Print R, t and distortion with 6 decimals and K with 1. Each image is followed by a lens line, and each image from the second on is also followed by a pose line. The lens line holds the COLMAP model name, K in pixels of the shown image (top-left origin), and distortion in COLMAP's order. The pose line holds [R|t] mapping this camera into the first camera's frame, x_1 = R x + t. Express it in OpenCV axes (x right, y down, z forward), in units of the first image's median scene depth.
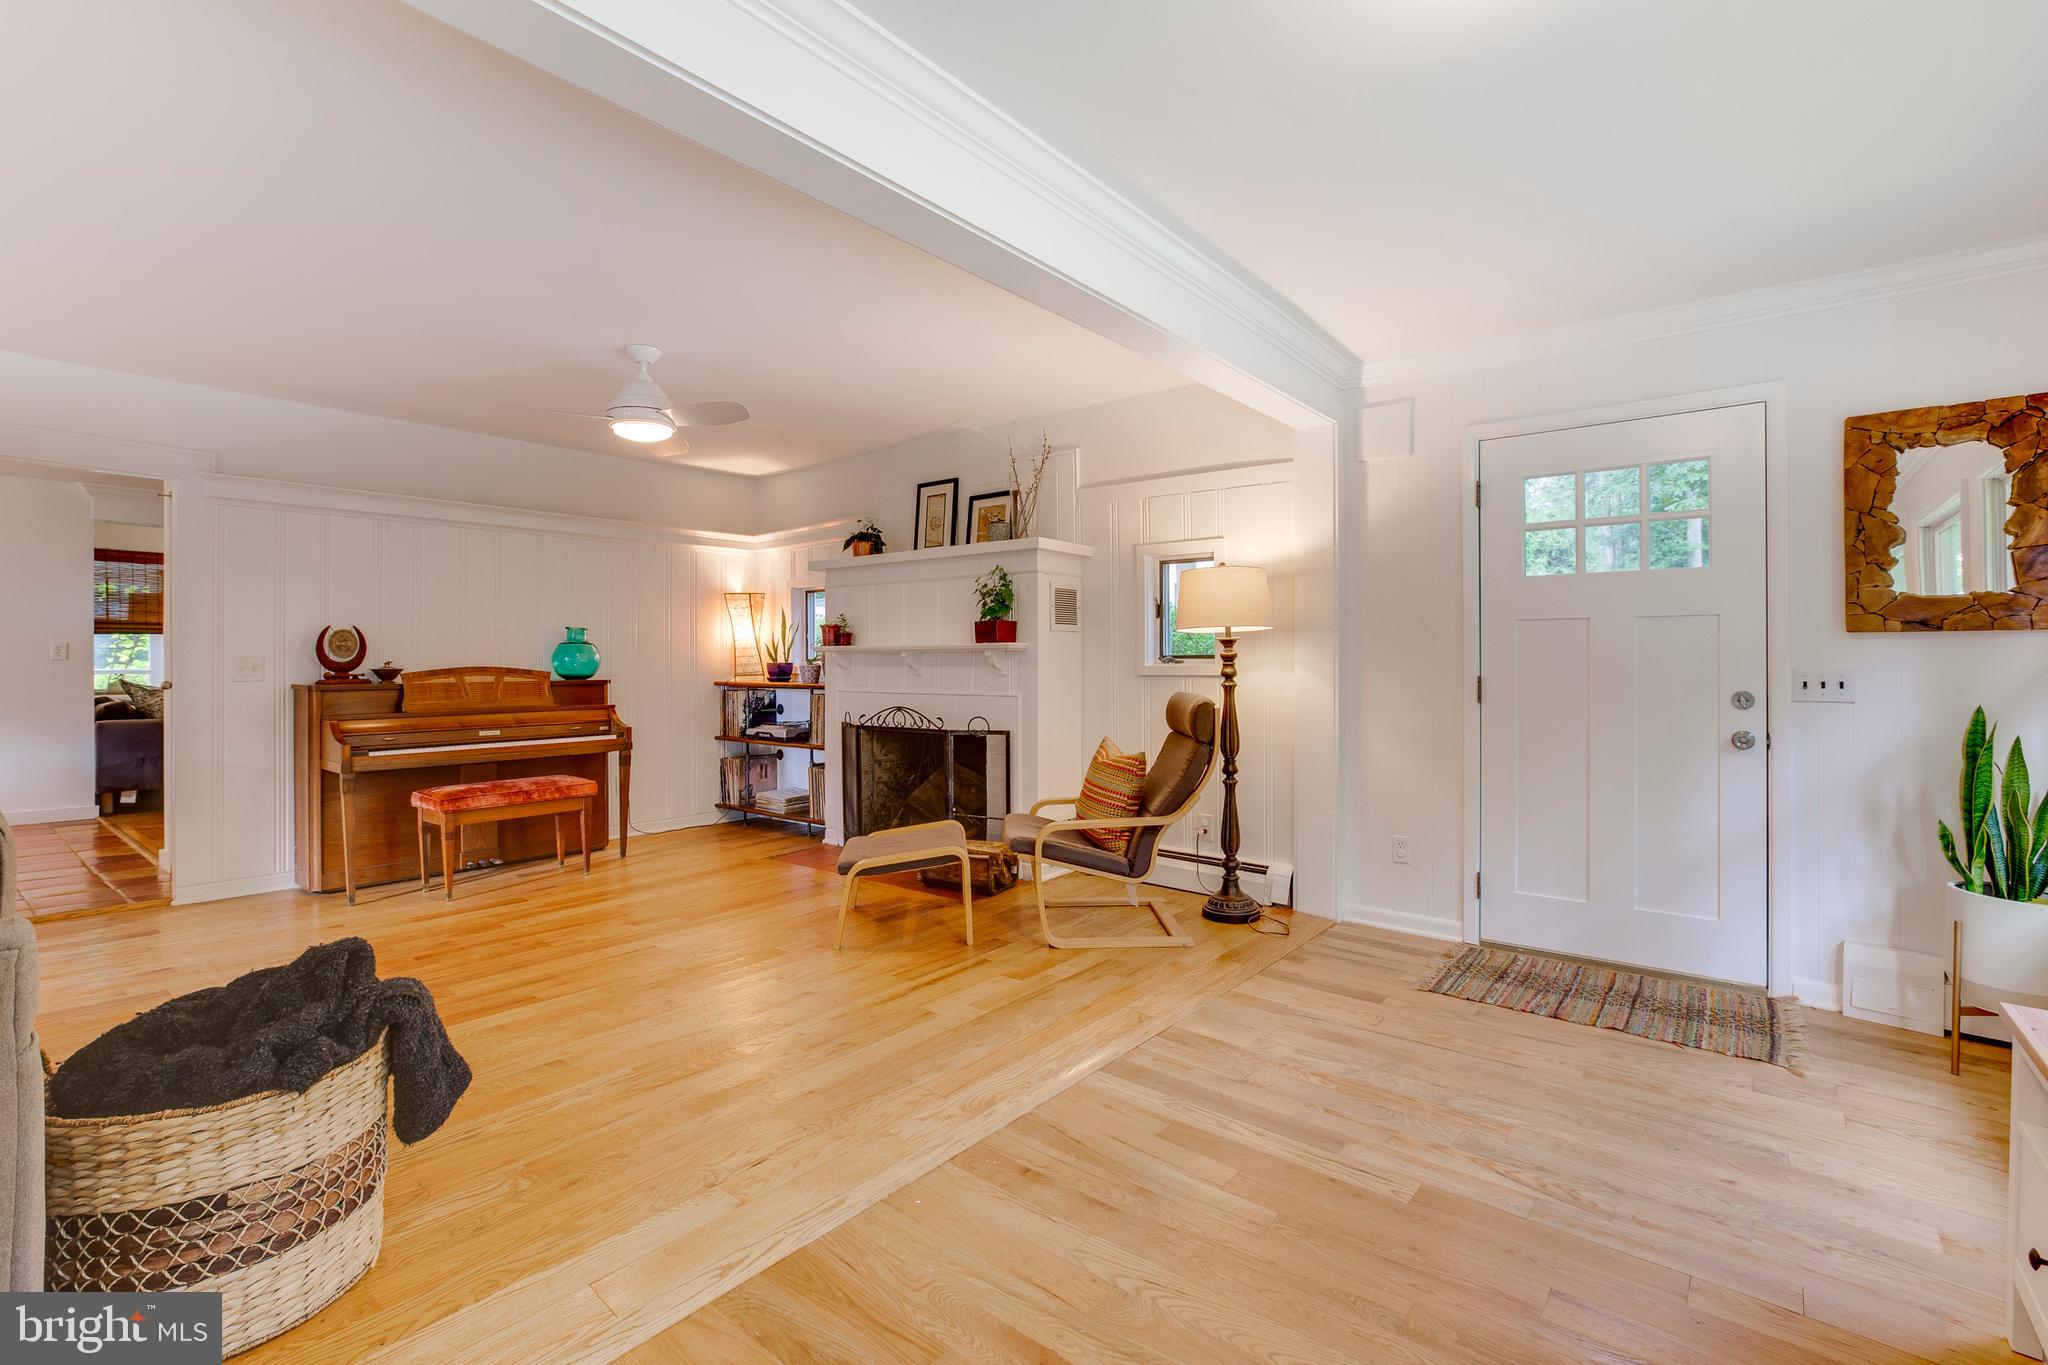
lens RADIAL K [[919.2, 0, 1019.7], [0, 919.2, 667.8], [0, 0, 1]] dist [-0.021722, 0.000216]
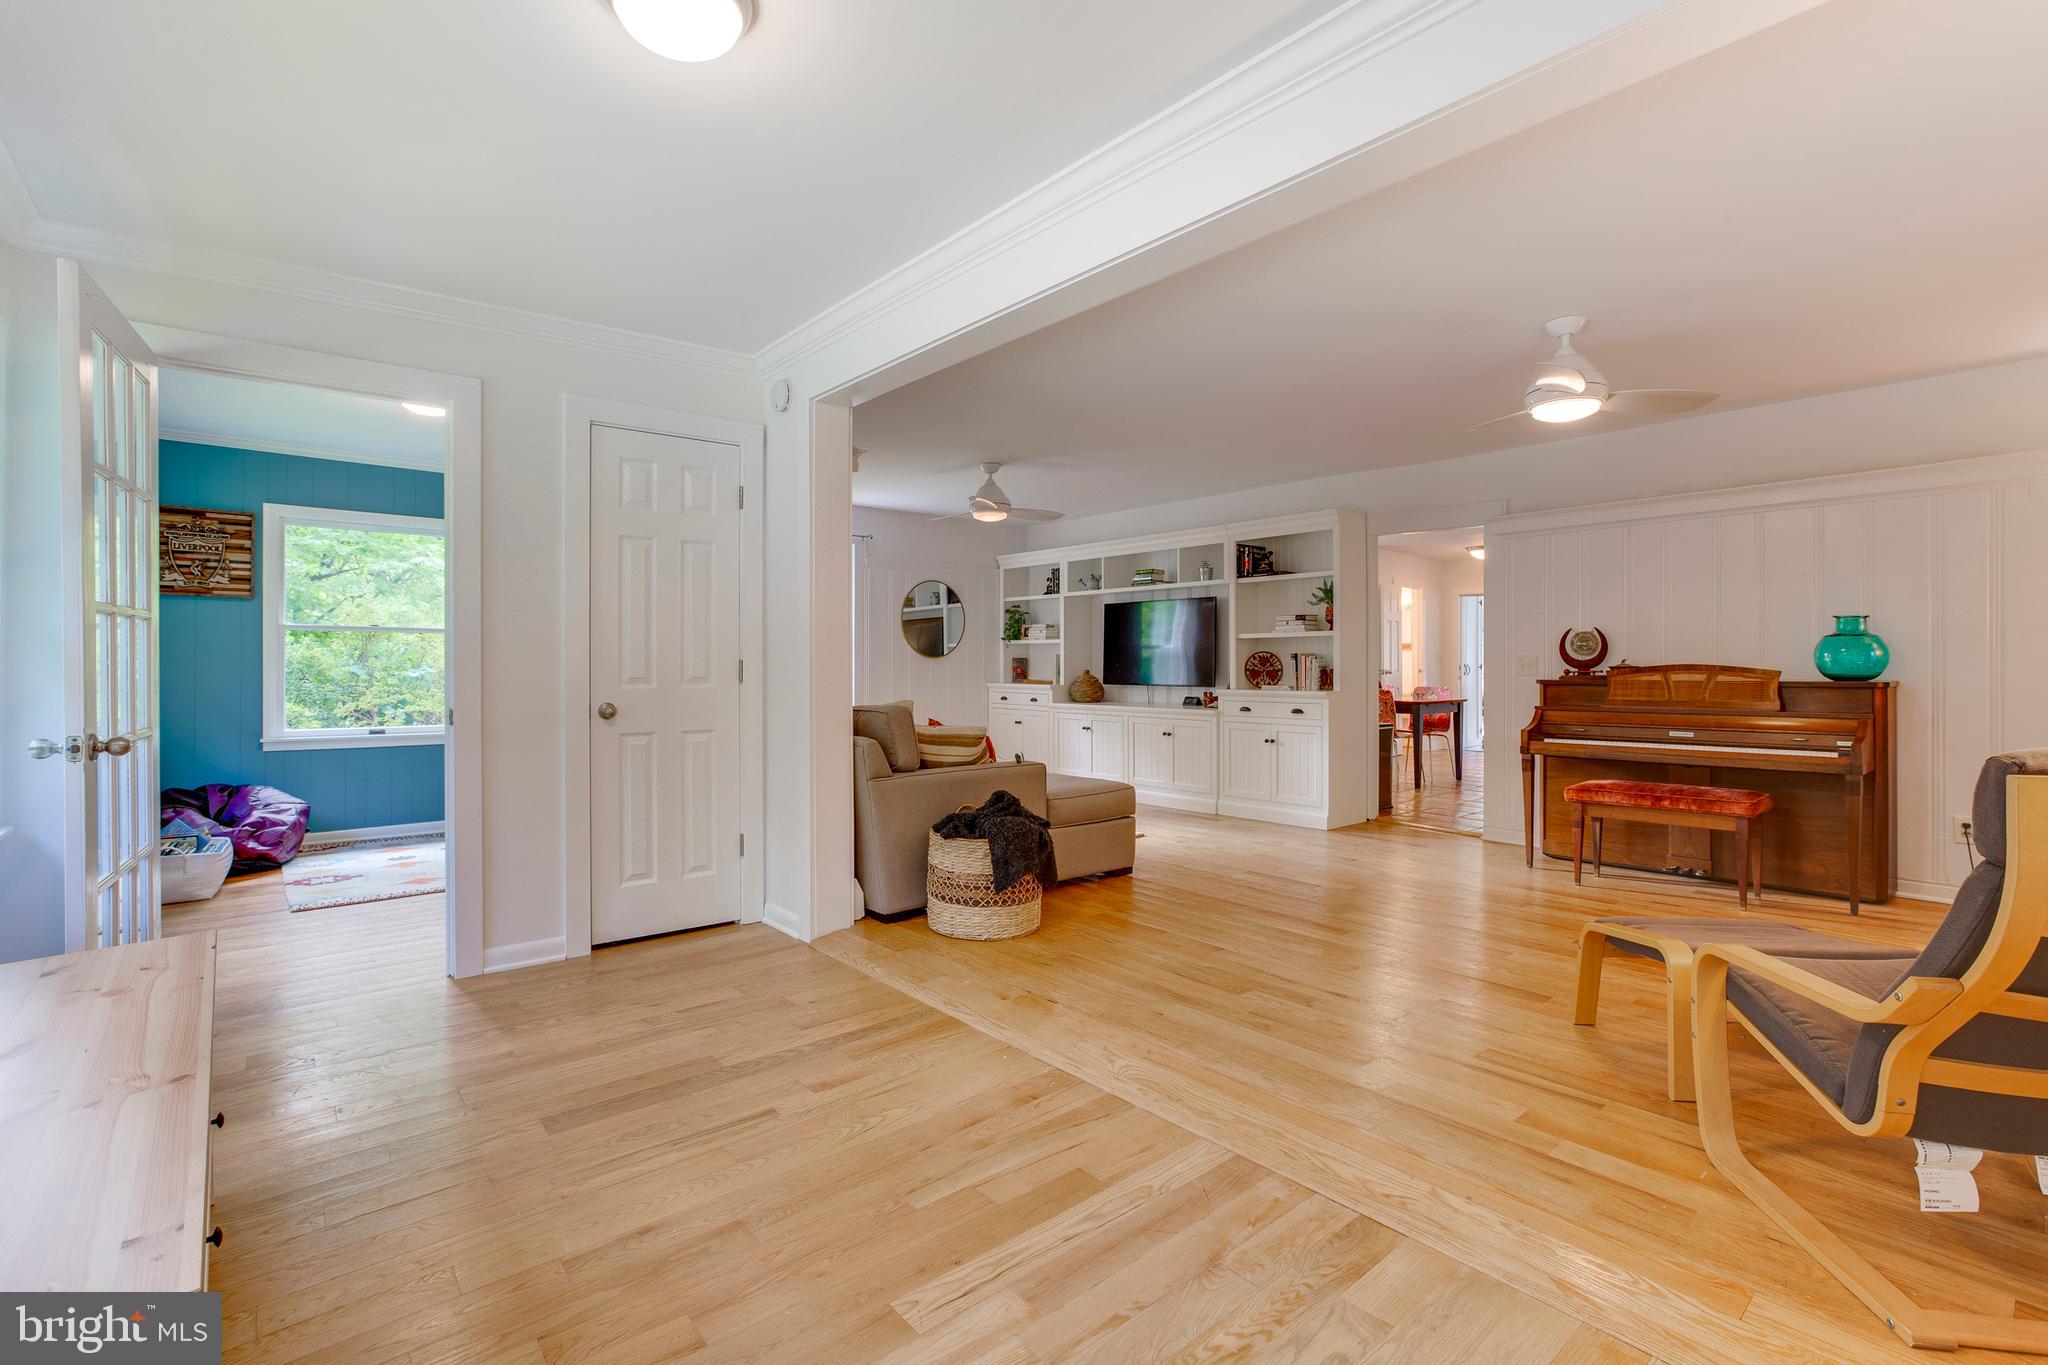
lens RADIAL K [[919.2, 0, 1021.0], [0, 919.2, 674.4], [0, 0, 1]] dist [-0.021722, 0.000216]
pose [[-0.173980, 0.011632, -0.984681, 0.674162], [-0.003697, 0.999915, 0.012465, 0.000071], [0.984742, 0.005809, -0.173922, 0.696073]]
